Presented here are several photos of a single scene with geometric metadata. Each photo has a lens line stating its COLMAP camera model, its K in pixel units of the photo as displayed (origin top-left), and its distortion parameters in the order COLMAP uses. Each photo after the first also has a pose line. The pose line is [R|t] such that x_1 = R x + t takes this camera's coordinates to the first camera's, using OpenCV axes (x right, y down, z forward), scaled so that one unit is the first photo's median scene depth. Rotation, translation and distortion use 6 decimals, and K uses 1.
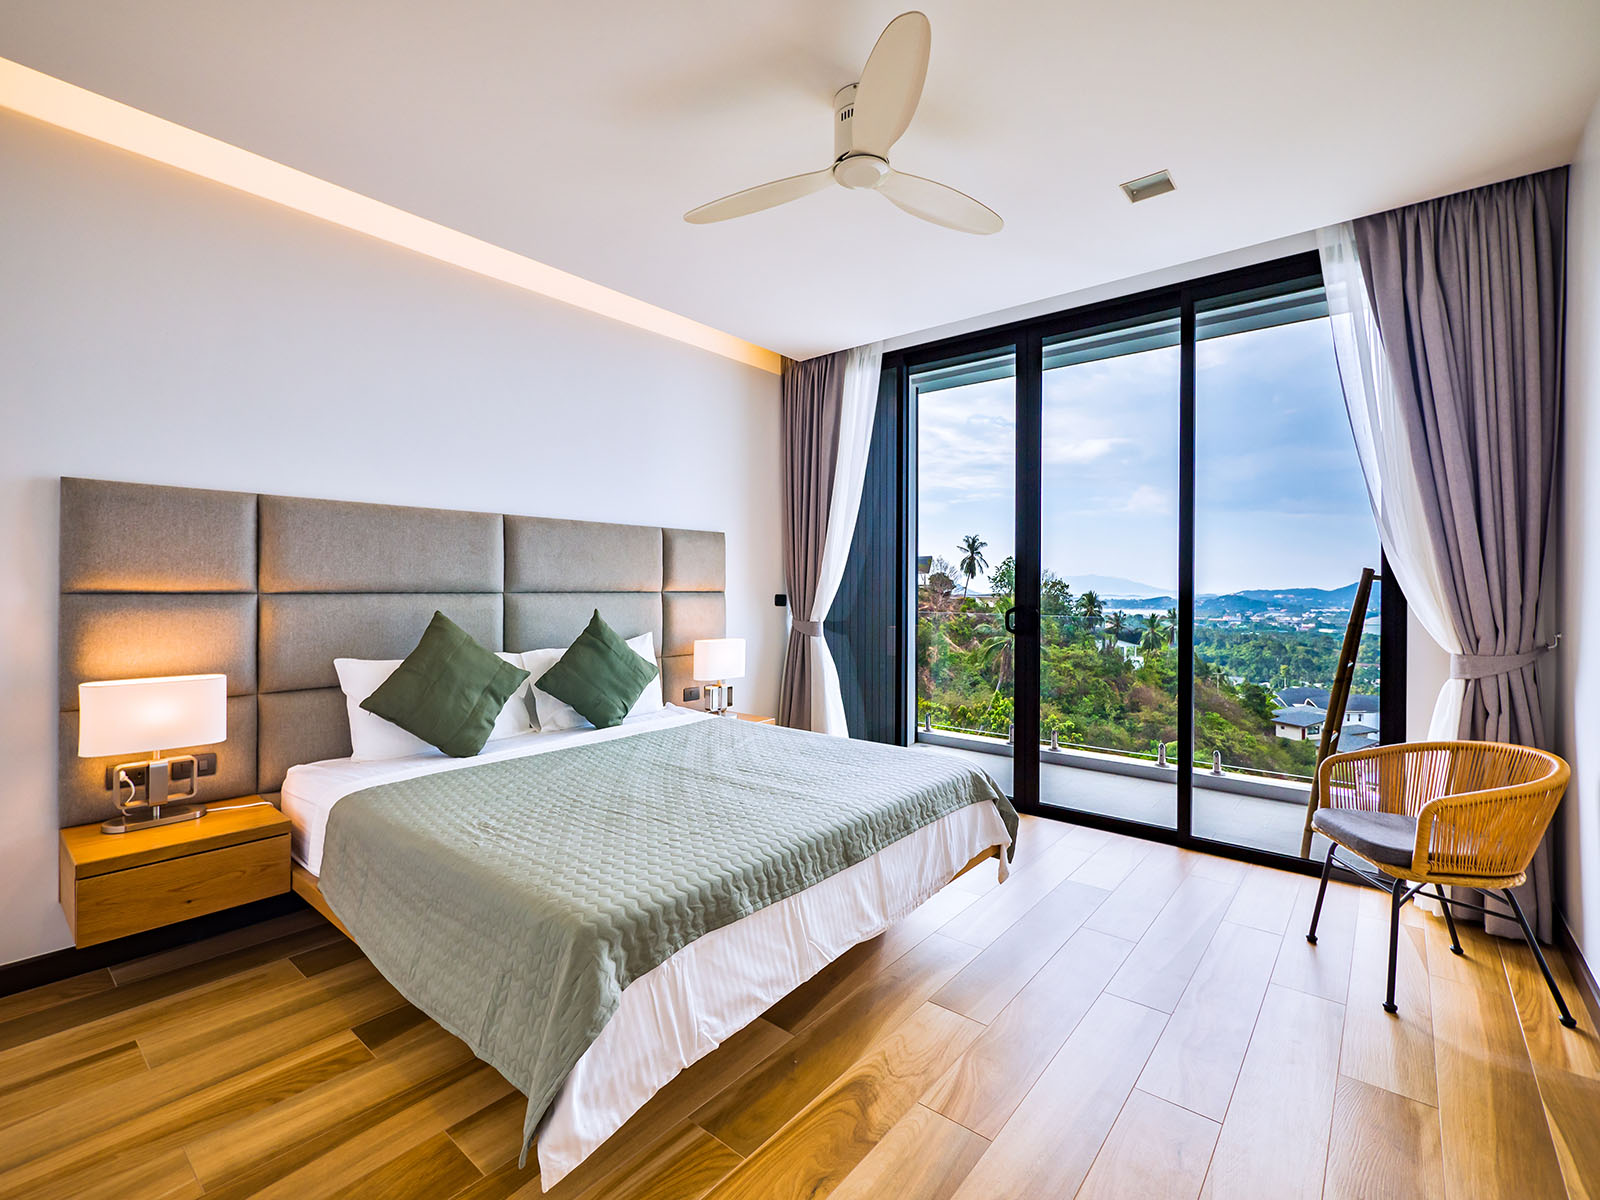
lens RADIAL K [[718.9, 0, 791.7], [0, 718.9, 590.5], [0, 0, 1]] dist [0.000066, 0.000176]
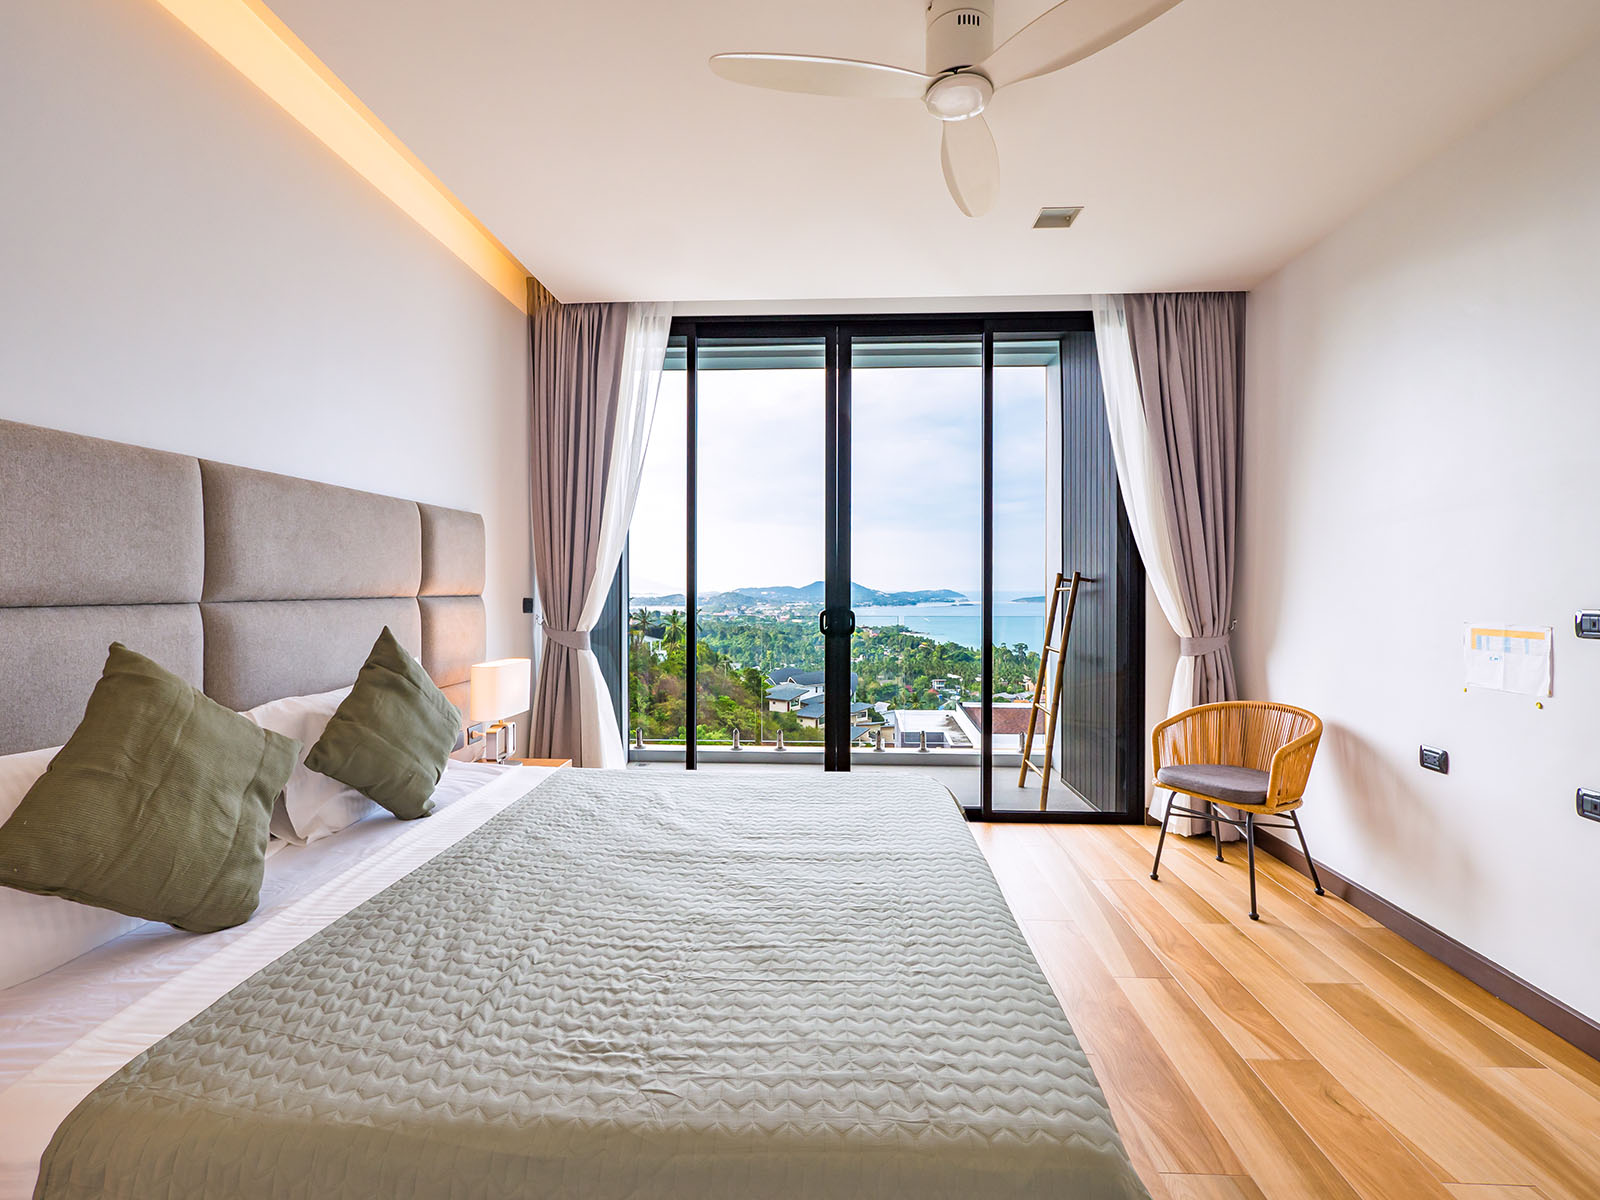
lens RADIAL K [[727.1, 0, 799.2], [0, 727.1, 587.4], [0, 0, 1]] dist [0.000841, 0.000670]
pose [[0.797127, -0.003904, 0.603799, -0.381300], [0.005457, 0.999985, -0.000740, -0.005808], [-0.603787, 0.003885, 0.797137, 0.294061]]
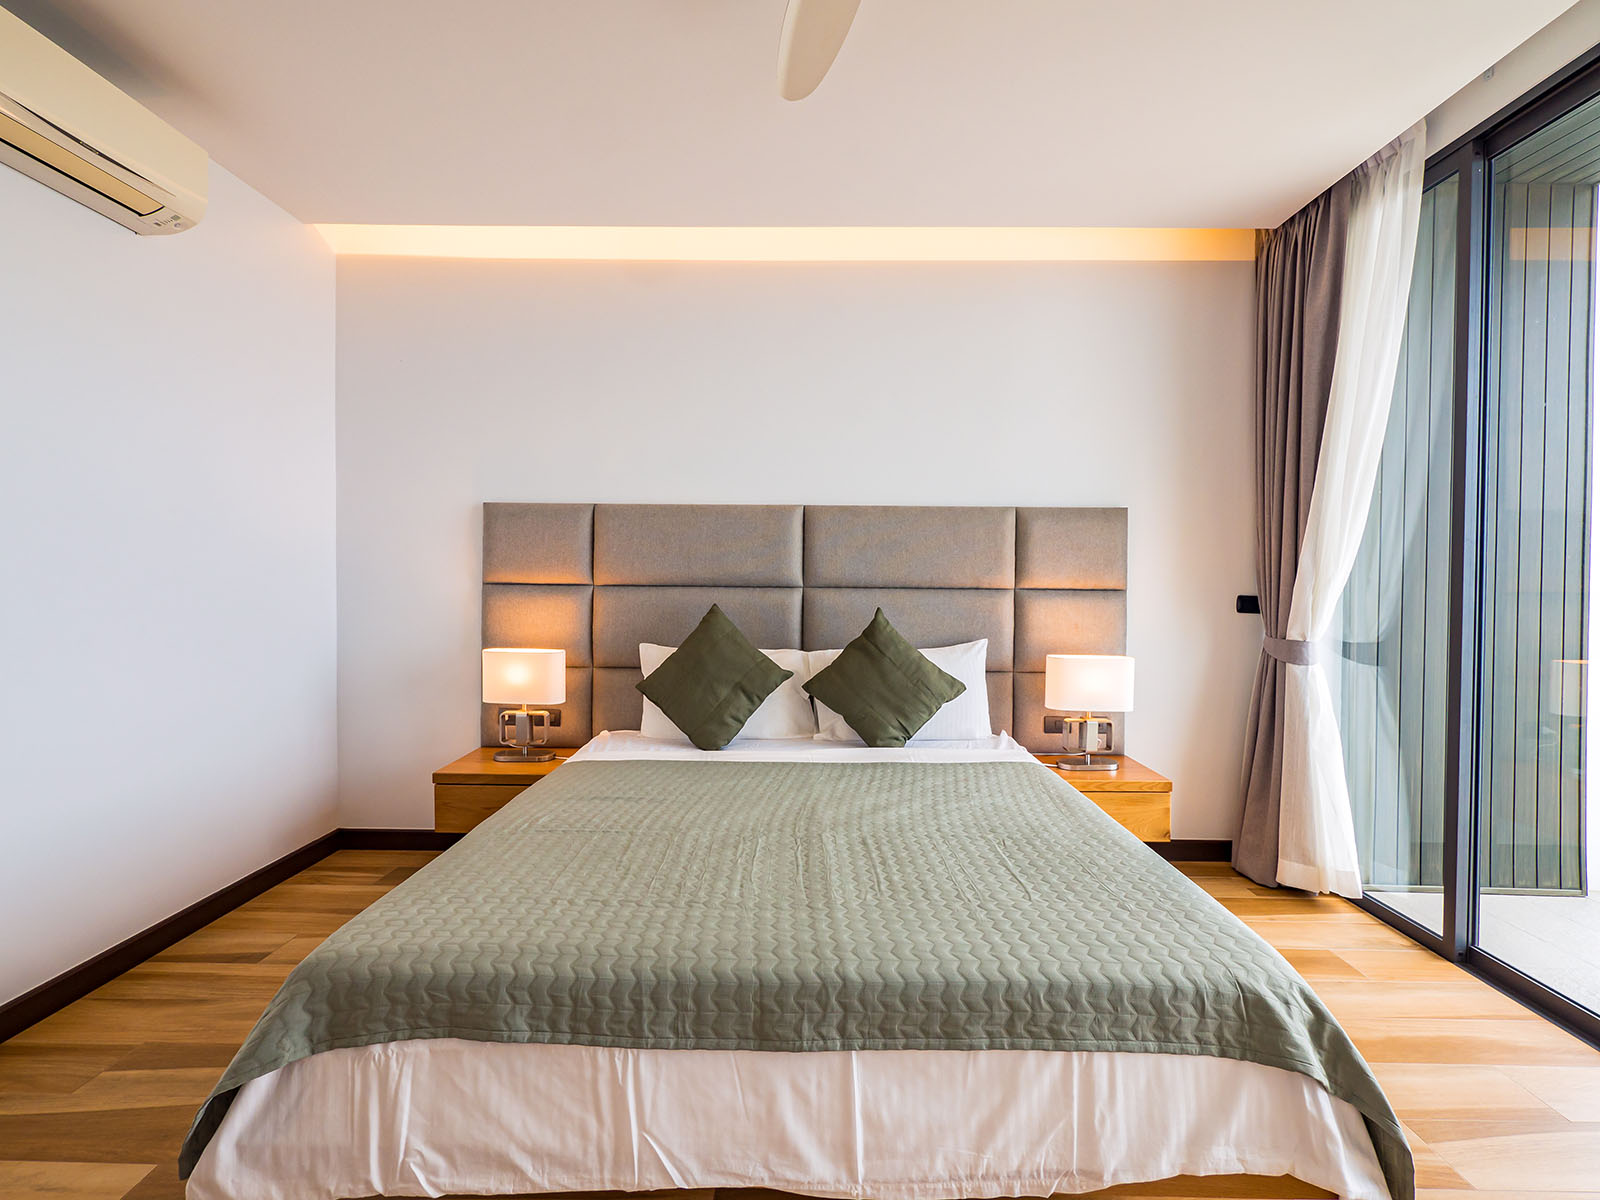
lens RADIAL K [[715.1, 0, 799.1], [0, 715.1, 593.6], [0, 0, 1]] dist [0.001017, 0.000071]
pose [[0.634840, 0.016820, -0.772460, 0.339714], [-0.010797, 0.999859, 0.012898, -0.000972], [0.772568, 0.000152, 0.634932, 0.399949]]
